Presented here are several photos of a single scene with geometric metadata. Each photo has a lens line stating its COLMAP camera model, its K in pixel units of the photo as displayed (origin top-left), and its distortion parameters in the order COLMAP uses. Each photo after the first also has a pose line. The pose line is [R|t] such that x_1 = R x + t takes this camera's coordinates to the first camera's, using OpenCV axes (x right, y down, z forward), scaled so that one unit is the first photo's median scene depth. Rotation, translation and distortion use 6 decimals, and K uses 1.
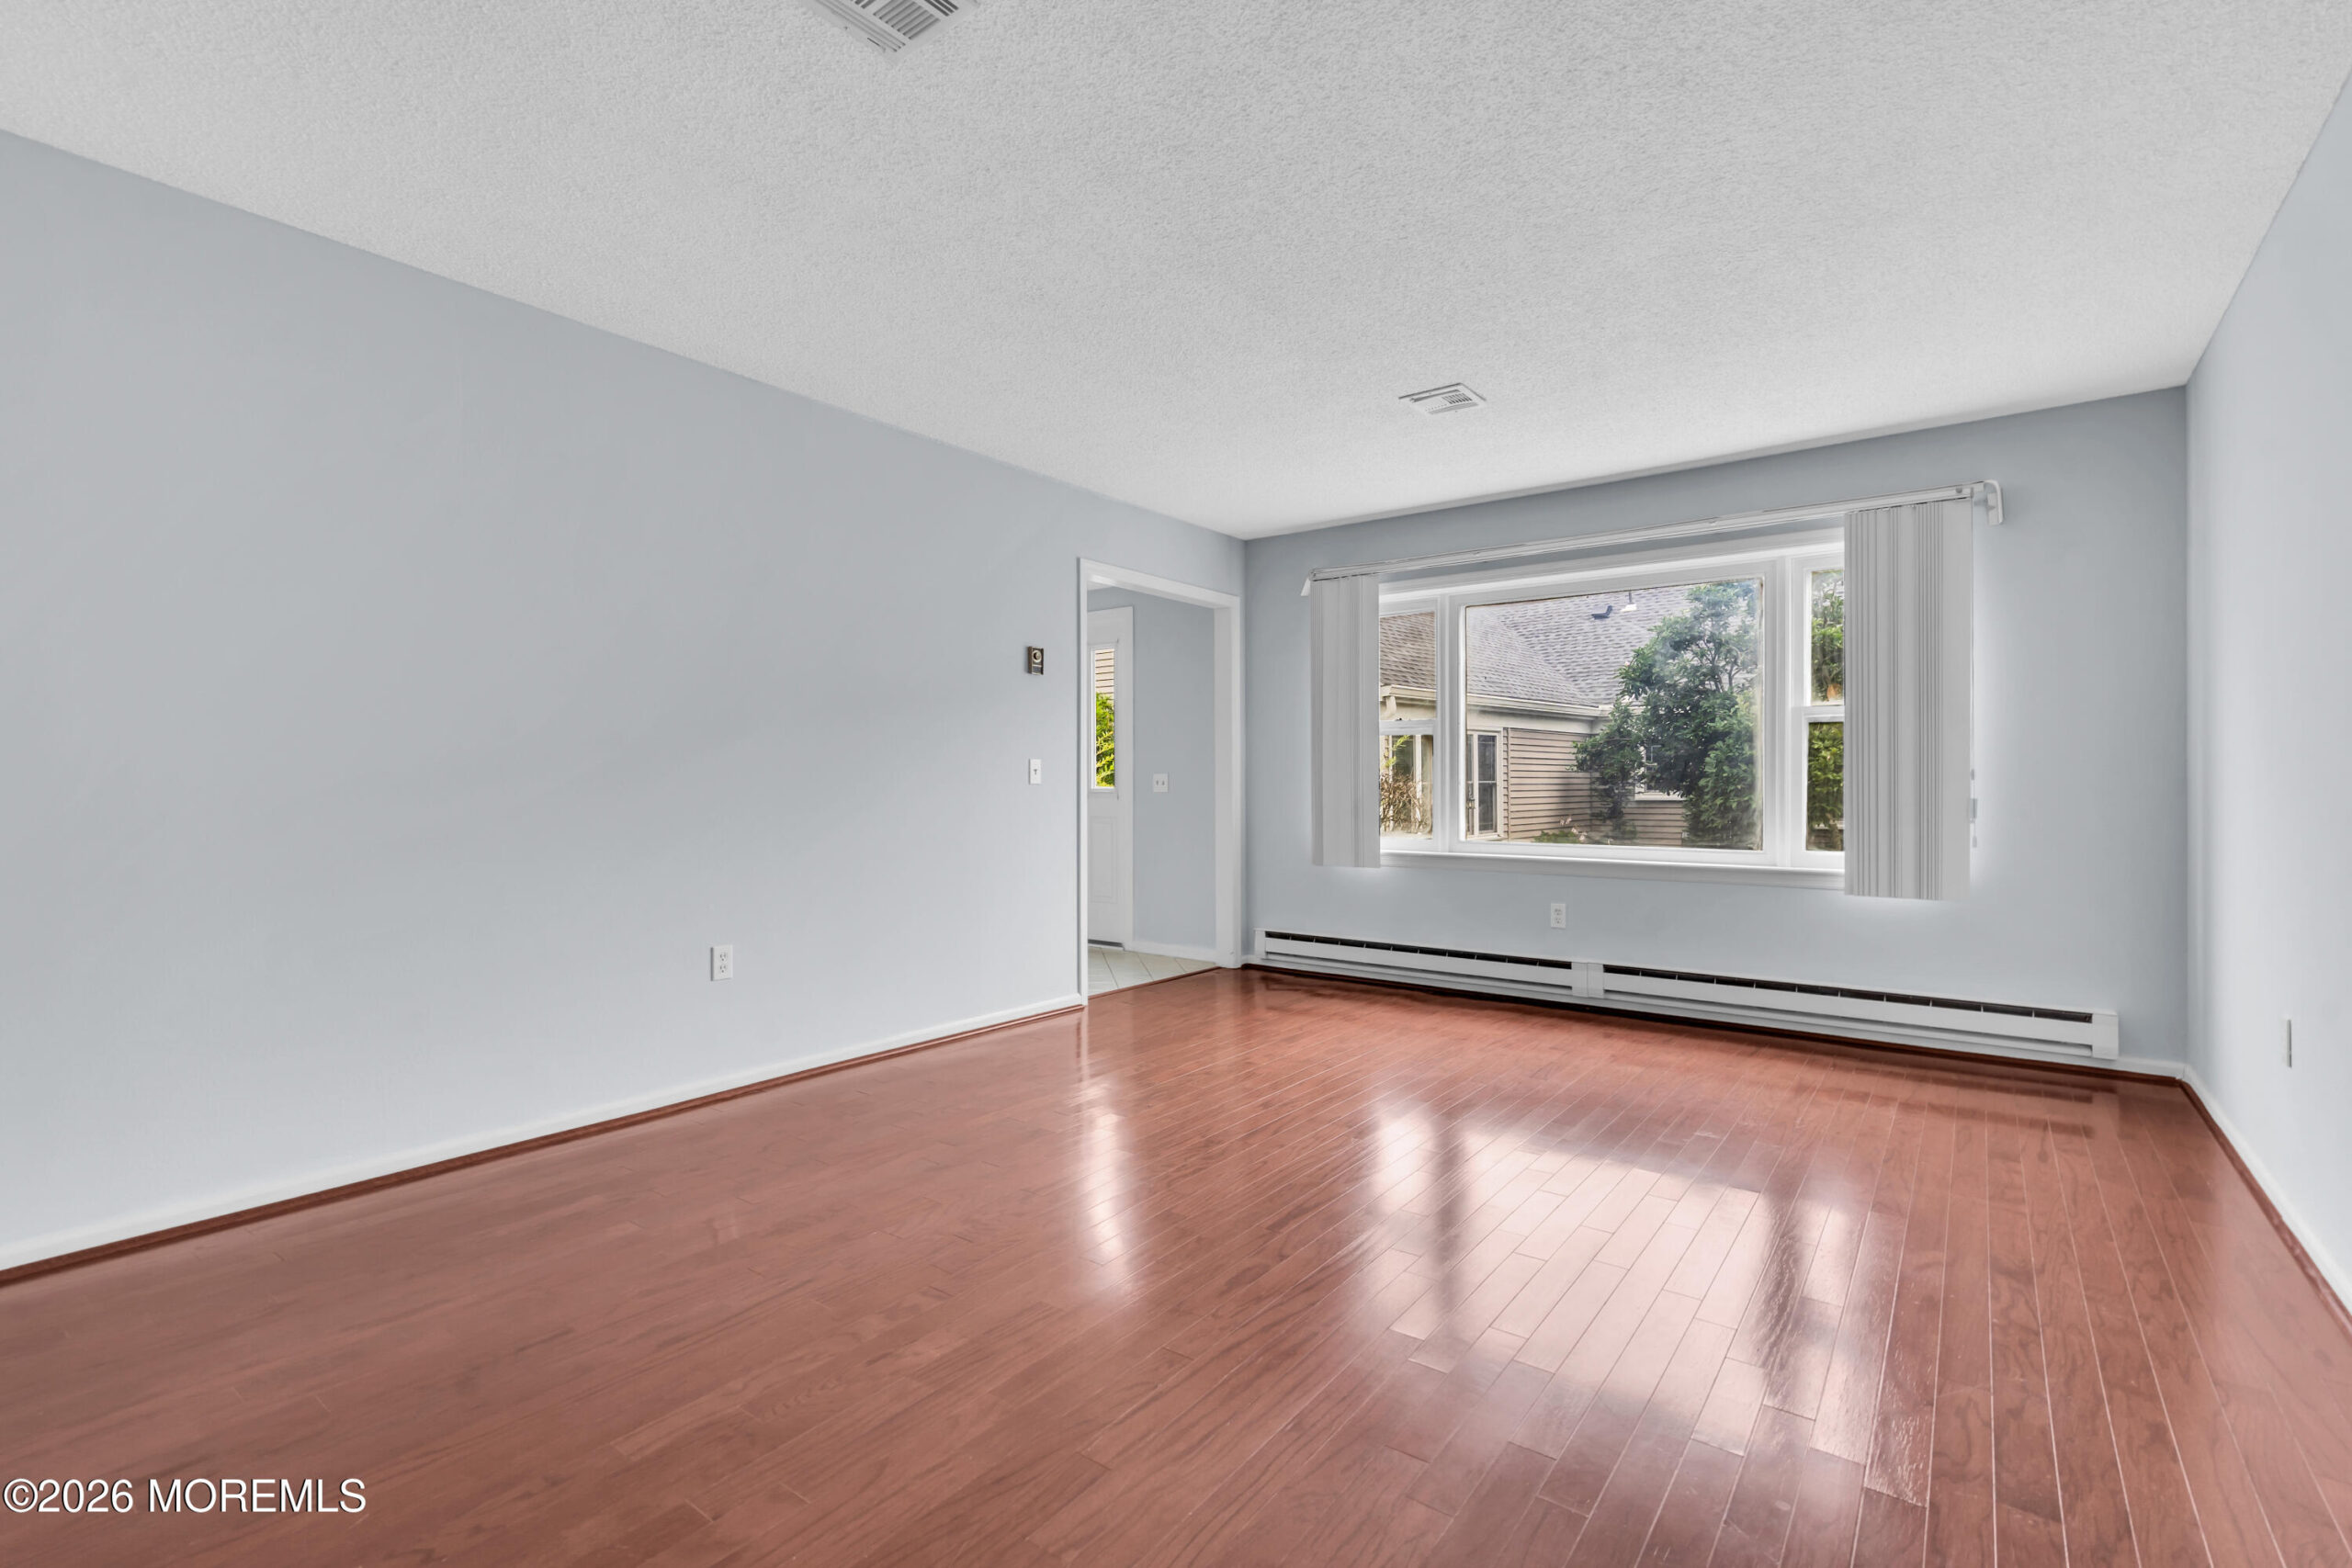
lens RADIAL K [[1062.5, 0, 1178.8], [0, 1062.5, 780.4], [0, 0, 1]] dist [0.003667, 0.000849]
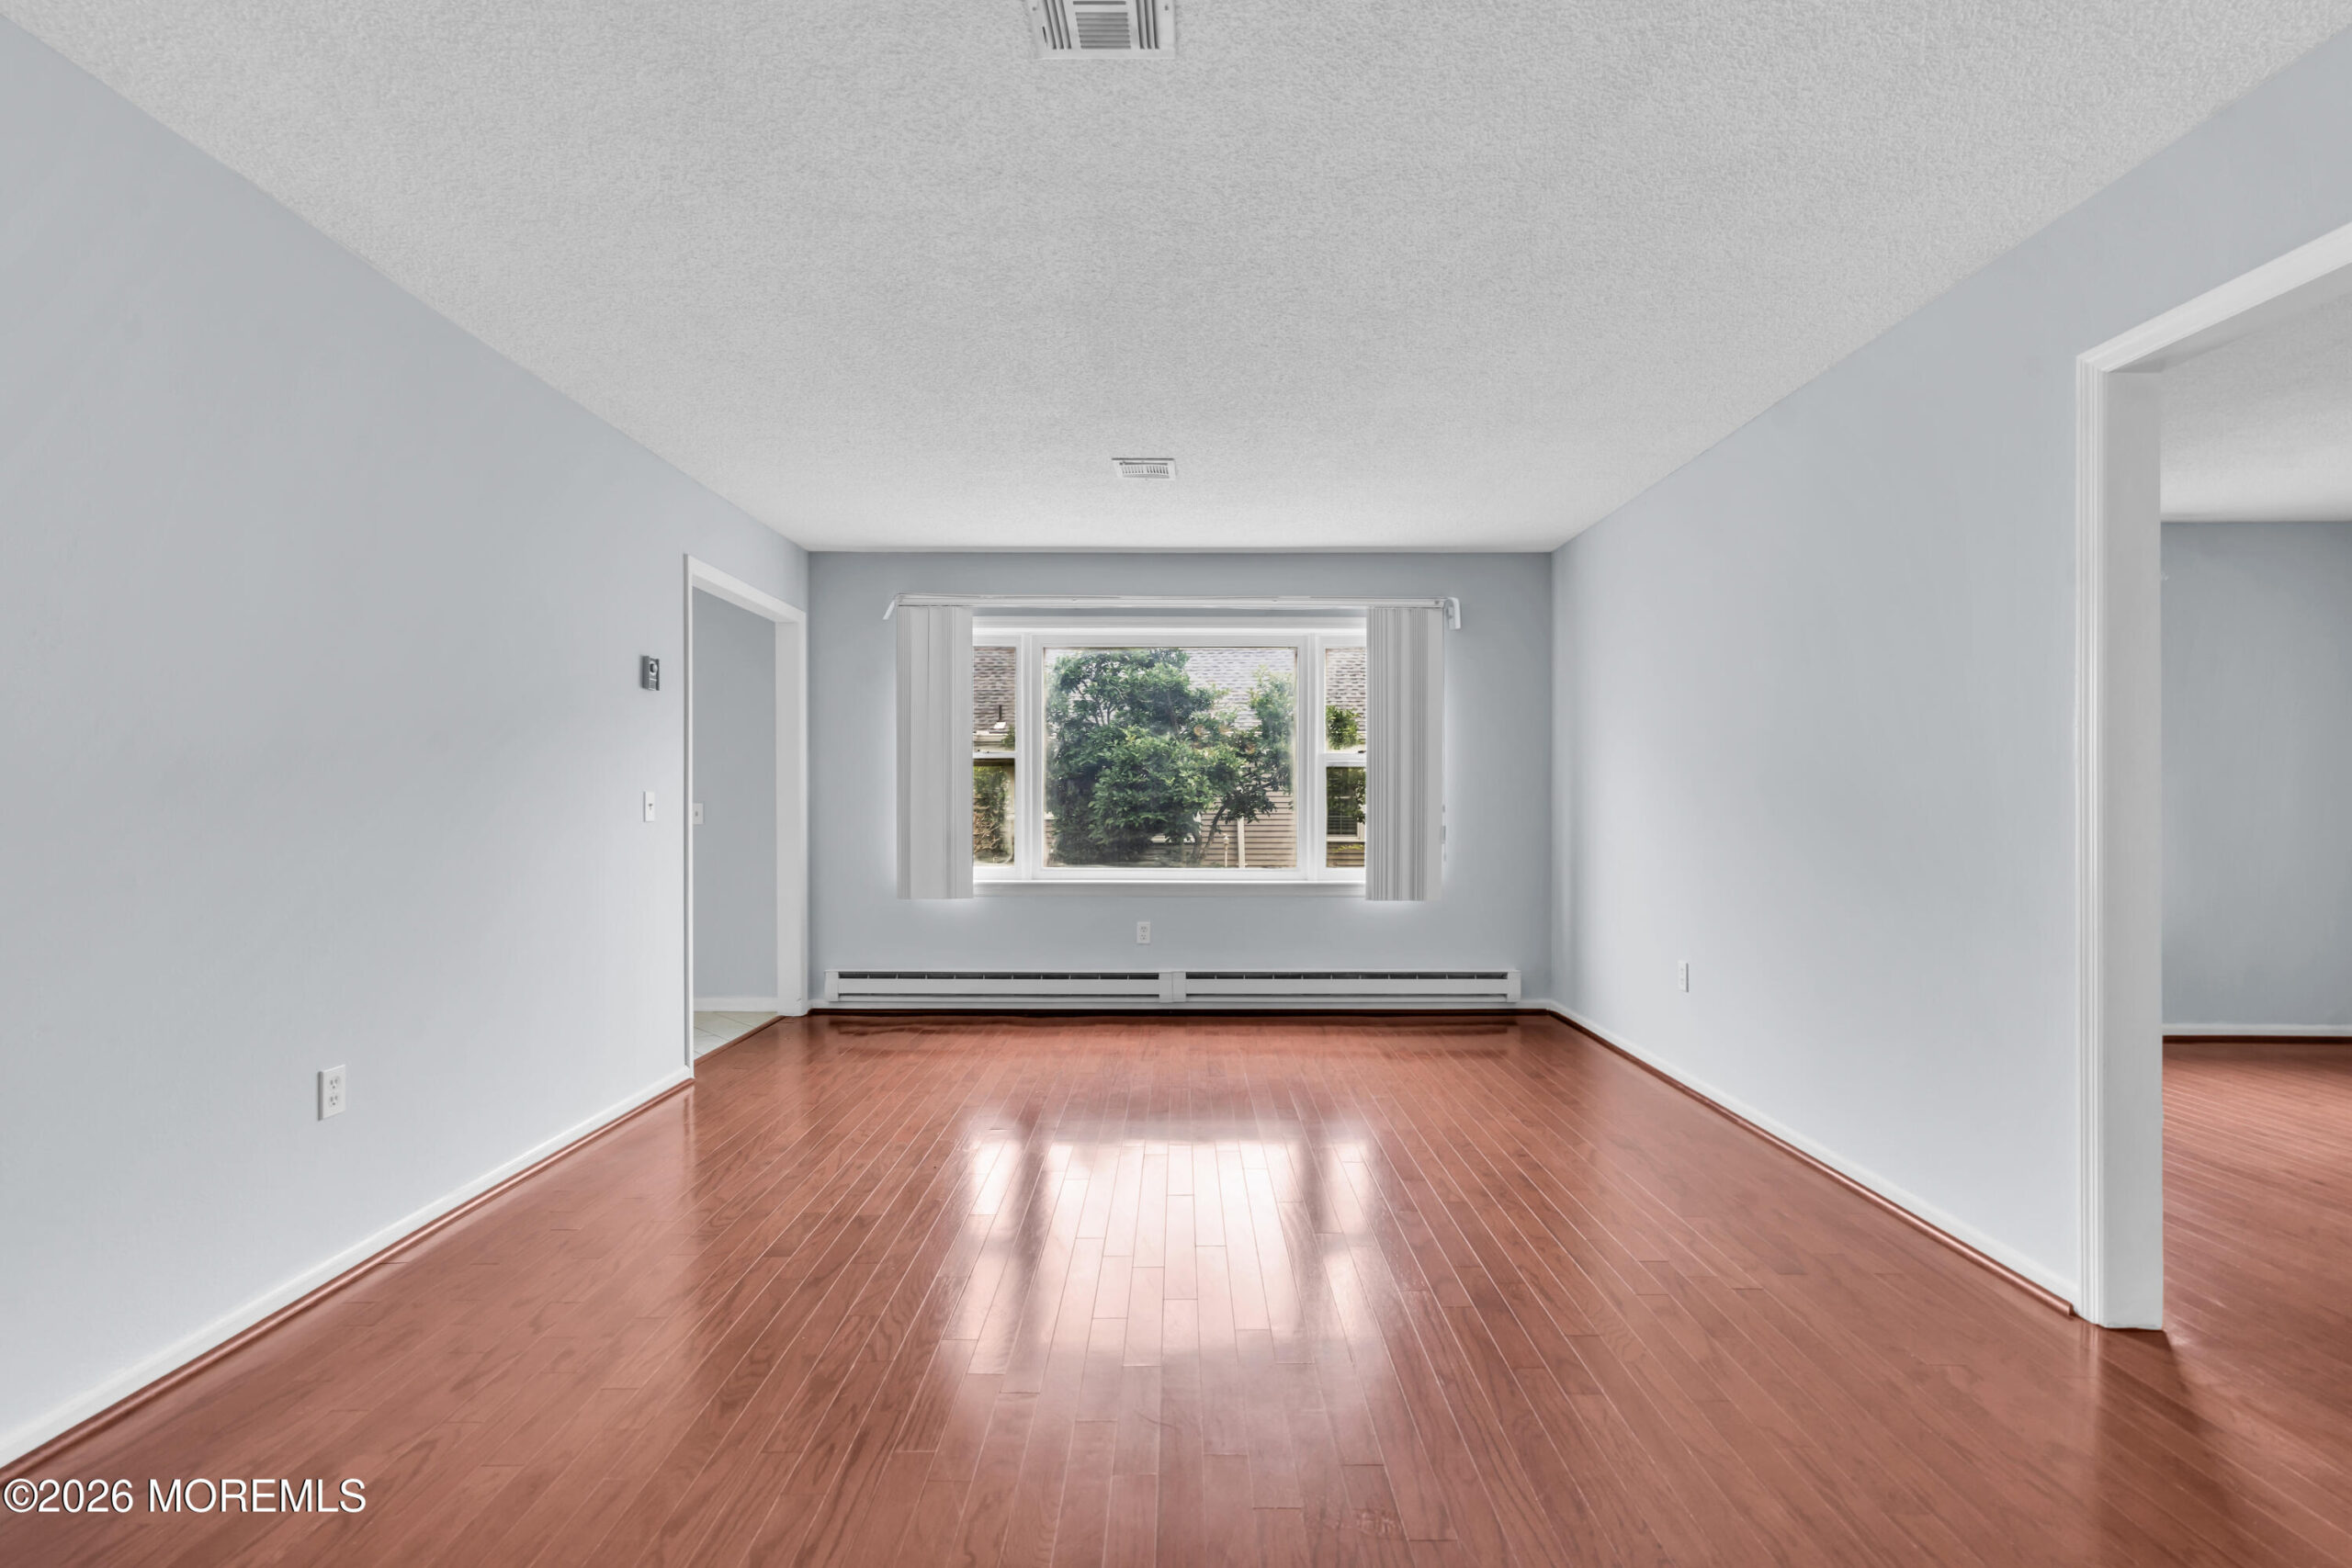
lens RADIAL K [[1063.5, 0, 1180.6], [0, 1063.5, 787.7], [0, 0, 1]] dist [-0.005810, 0.001297]
pose [[0.799127, 0.006850, 0.601123, -0.268365], [-0.002031, 0.999960, -0.008695, -0.014536], [-0.601159, 0.005727, 0.799109, 0.076251]]
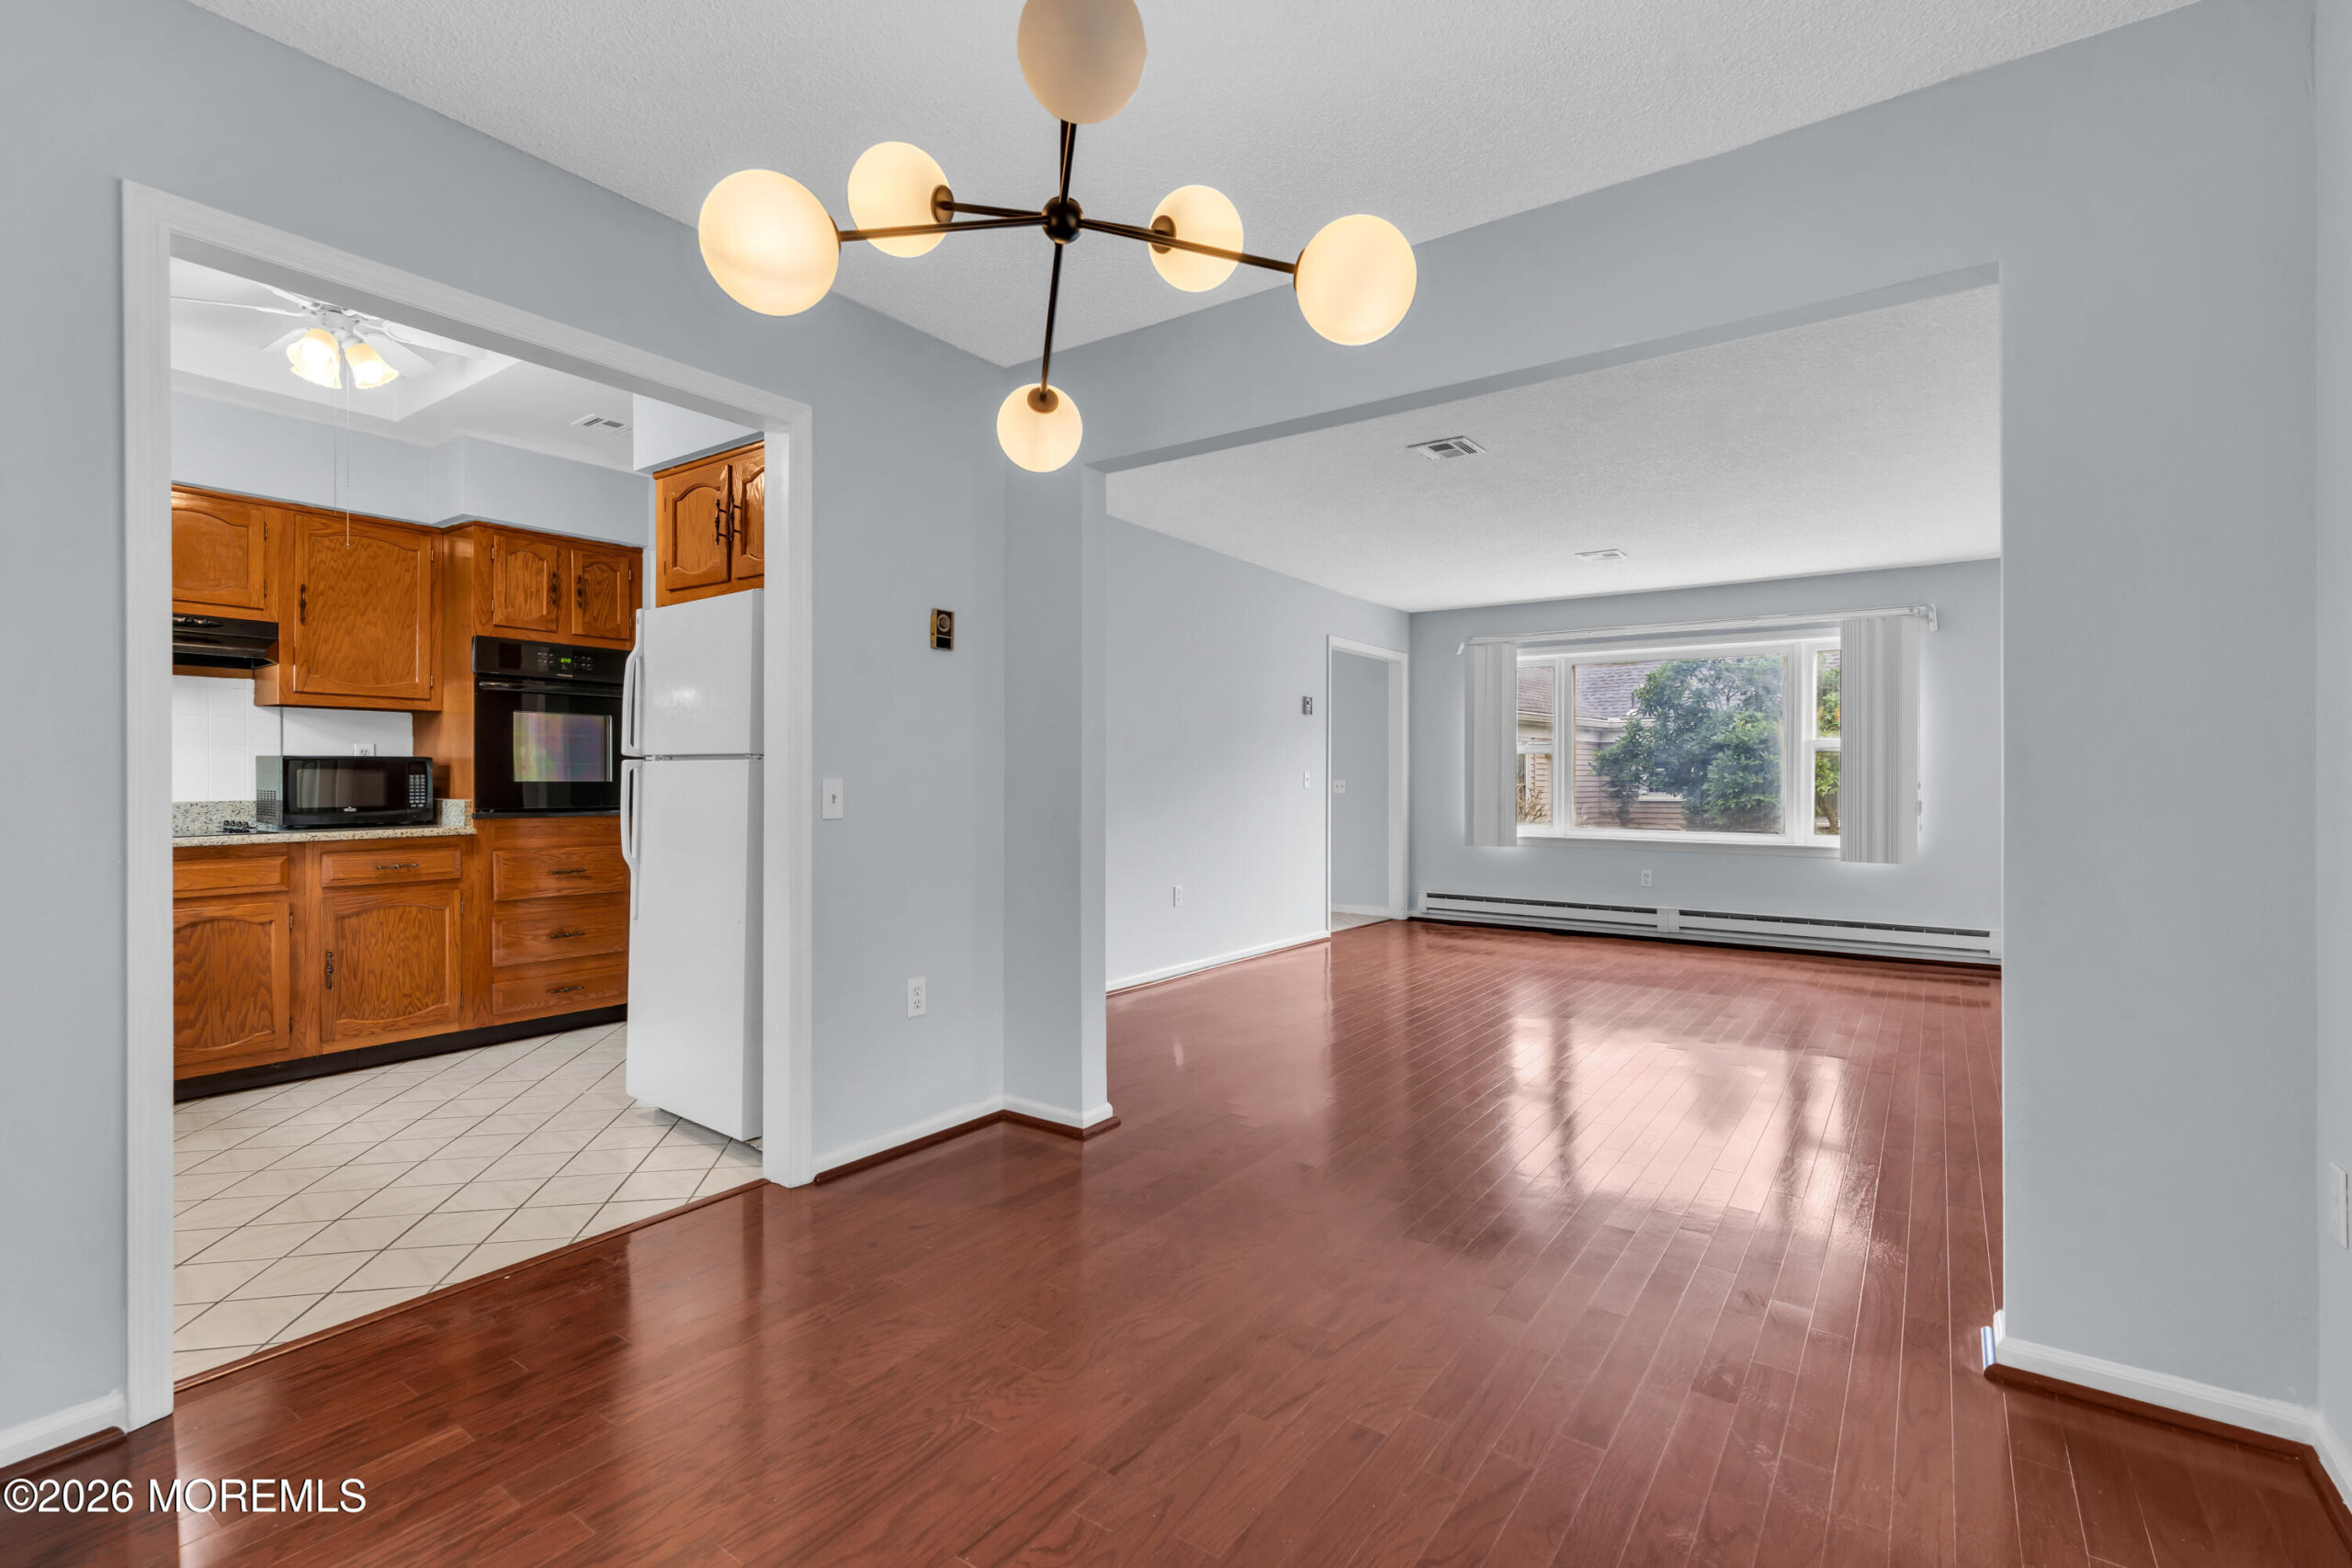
lens RADIAL K [[1062.5, 0, 1178.8], [0, 1062.5, 780.4], [0, 0, 1]] dist [0.003667, 0.000849]
pose [[0.999627, 0.005109, 0.026815, -0.315799], [-0.005142, 0.999986, 0.001171, -0.007364], [-0.026808, -0.001308, 0.999640, -0.438089]]
